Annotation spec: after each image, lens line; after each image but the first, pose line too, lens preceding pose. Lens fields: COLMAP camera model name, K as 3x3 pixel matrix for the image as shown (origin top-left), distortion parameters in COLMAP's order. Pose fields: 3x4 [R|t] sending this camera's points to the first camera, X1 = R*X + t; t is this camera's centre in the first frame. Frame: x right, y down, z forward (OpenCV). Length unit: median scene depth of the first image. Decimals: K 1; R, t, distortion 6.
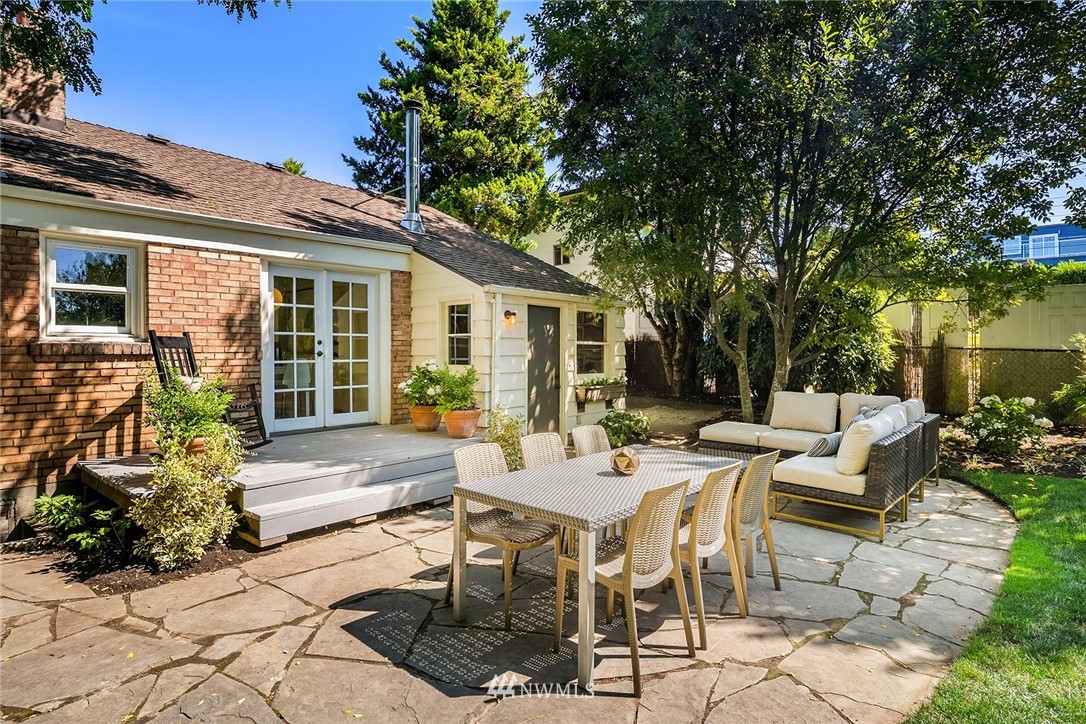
lens RADIAL K [[608.5, 0, 542.6], [0, 608.5, 338.2], [0, 0, 1]] dist [-0.002851, -0.000761]
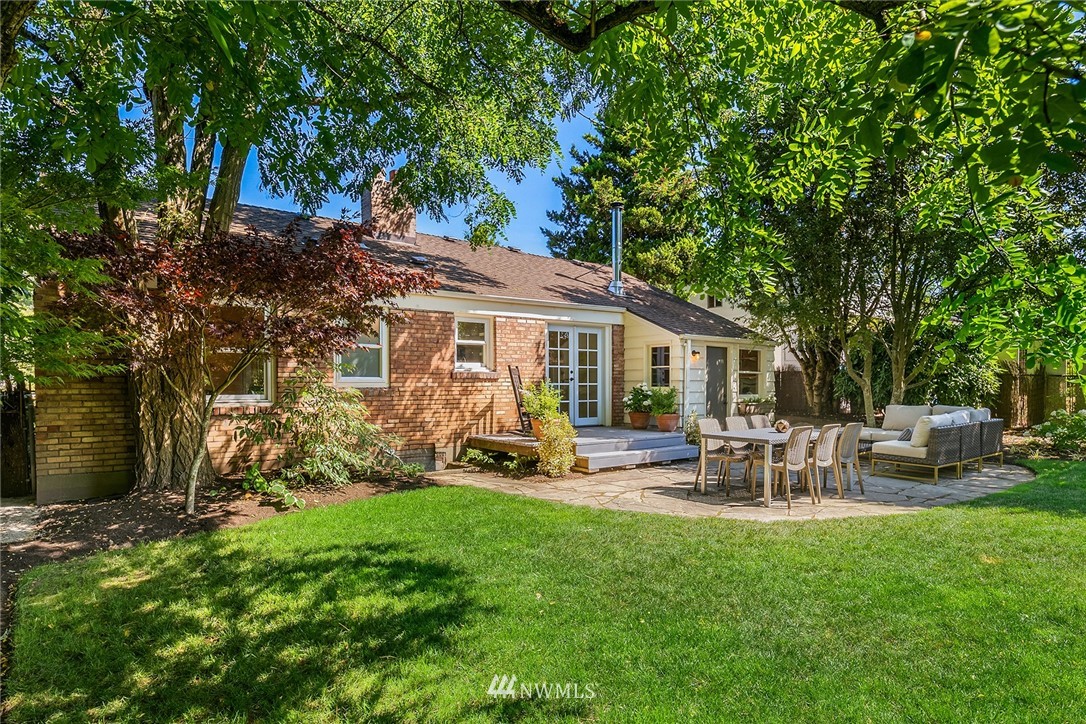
lens RADIAL K [[612.9, 0, 544.4], [0, 612.9, 388.8], [0, 0, 1]] dist [0.006036, -0.000906]
pose [[0.978189, 0.002704, -0.207697, -0.096101], [0.003471, 0.999563, 0.029362, 0.003007], [0.207686, -0.029442, 0.977752, -0.521084]]
